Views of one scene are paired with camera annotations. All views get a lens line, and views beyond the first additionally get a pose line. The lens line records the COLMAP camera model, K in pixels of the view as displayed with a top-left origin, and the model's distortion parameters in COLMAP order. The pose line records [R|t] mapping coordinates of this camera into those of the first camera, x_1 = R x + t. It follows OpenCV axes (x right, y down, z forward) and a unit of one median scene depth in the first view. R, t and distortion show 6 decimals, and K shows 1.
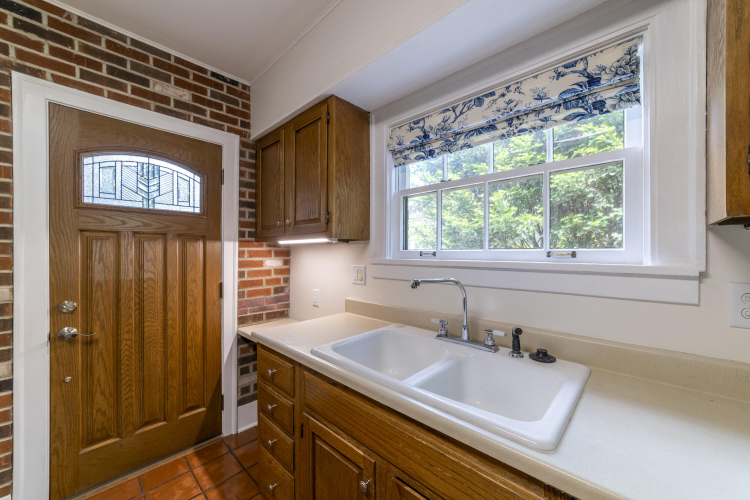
lens RADIAL K [[287.2, 0, 370.8], [0, 287.2, 249.6], [0, 0, 1]] dist [-0.019092, 0.000213]
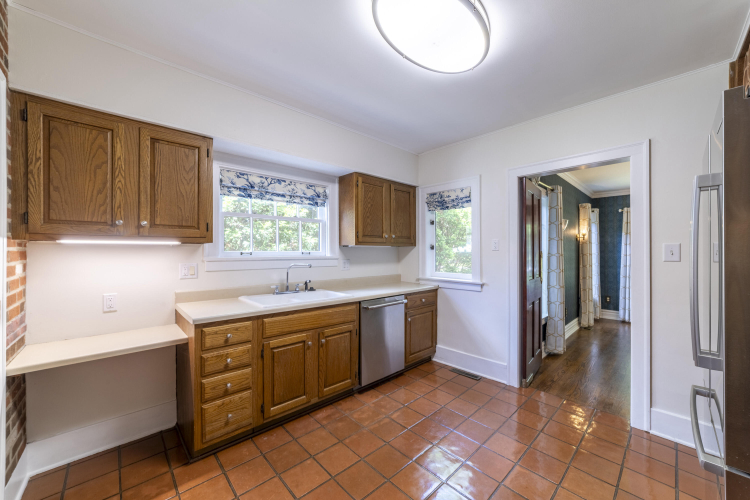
lens RADIAL K [[287.2, 0, 370.8], [0, 287.2, 249.6], [0, 0, 1]] dist [-0.019092, 0.000213]
pose [[0.069562, 0.005978, 0.997560, -1.690332], [-0.007667, 0.999956, -0.005458, -0.006880], [-0.997548, -0.007269, 0.069604, 0.164318]]
